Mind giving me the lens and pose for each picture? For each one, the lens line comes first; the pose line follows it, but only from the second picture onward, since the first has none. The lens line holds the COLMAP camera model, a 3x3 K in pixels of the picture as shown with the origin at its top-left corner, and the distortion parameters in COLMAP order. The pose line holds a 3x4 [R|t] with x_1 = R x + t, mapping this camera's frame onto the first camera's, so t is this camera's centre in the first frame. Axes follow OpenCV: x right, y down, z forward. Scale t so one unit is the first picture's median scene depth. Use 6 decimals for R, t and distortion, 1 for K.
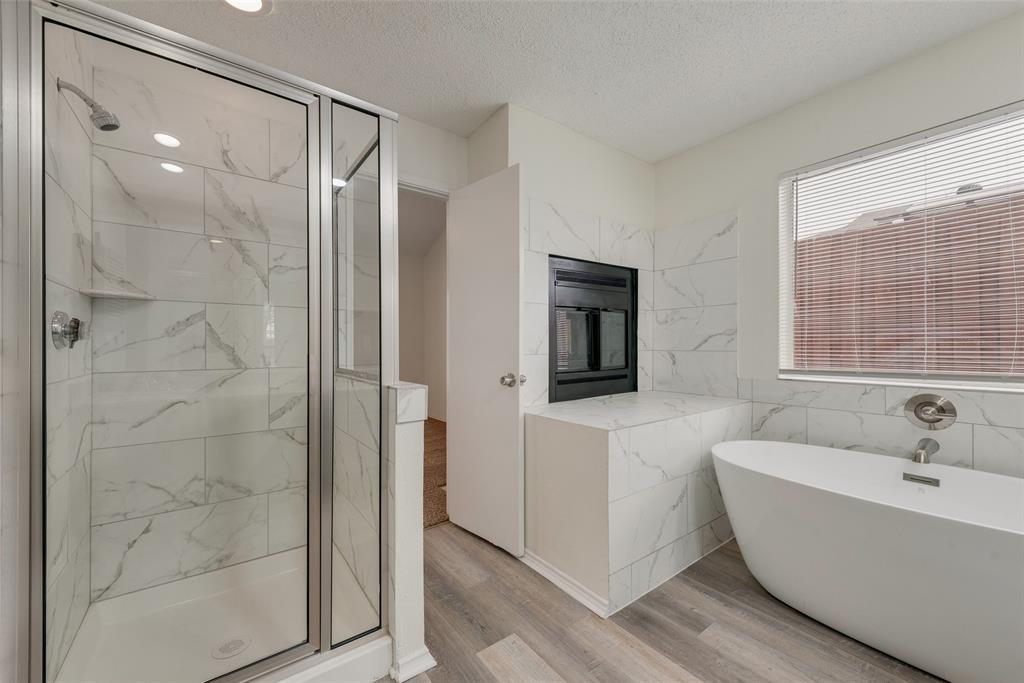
lens RADIAL K [[401.2, 0, 511.9], [0, 401.2, 346.1], [0, 0, 1]] dist [0.016303, -0.000007]
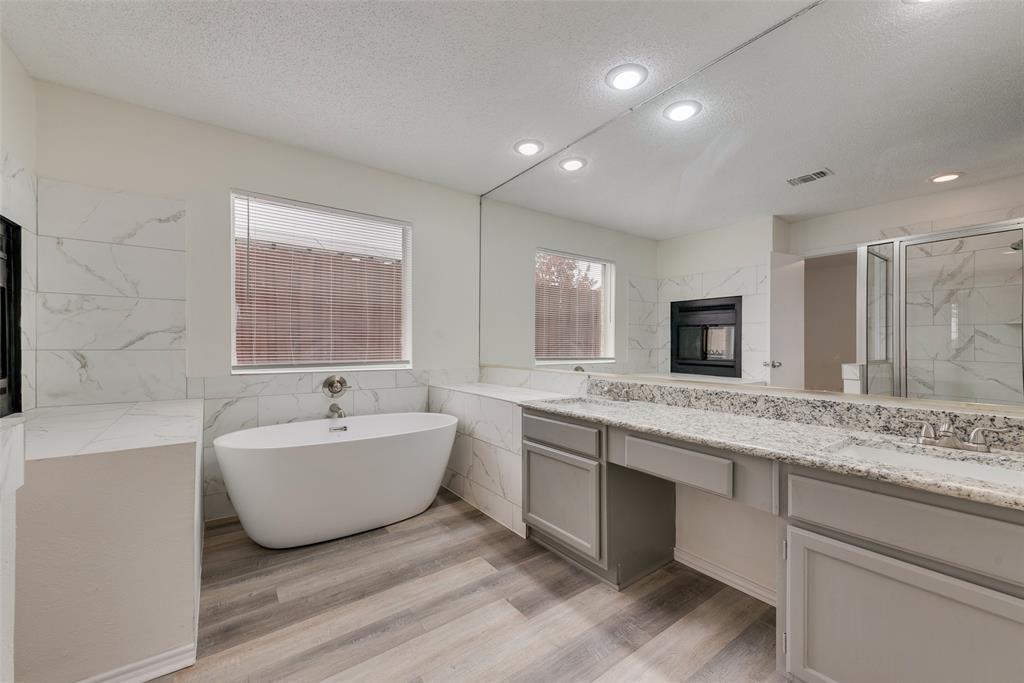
lens RADIAL K [[401.2, 0, 511.9], [0, 401.2, 346.1], [0, 0, 1]] dist [0.016303, -0.000007]
pose [[0.032629, 0.001409, 0.999467, -0.488859], [-0.006811, 0.999976, -0.001188, -0.000193], [-0.999444, -0.006769, 0.032638, 0.243863]]
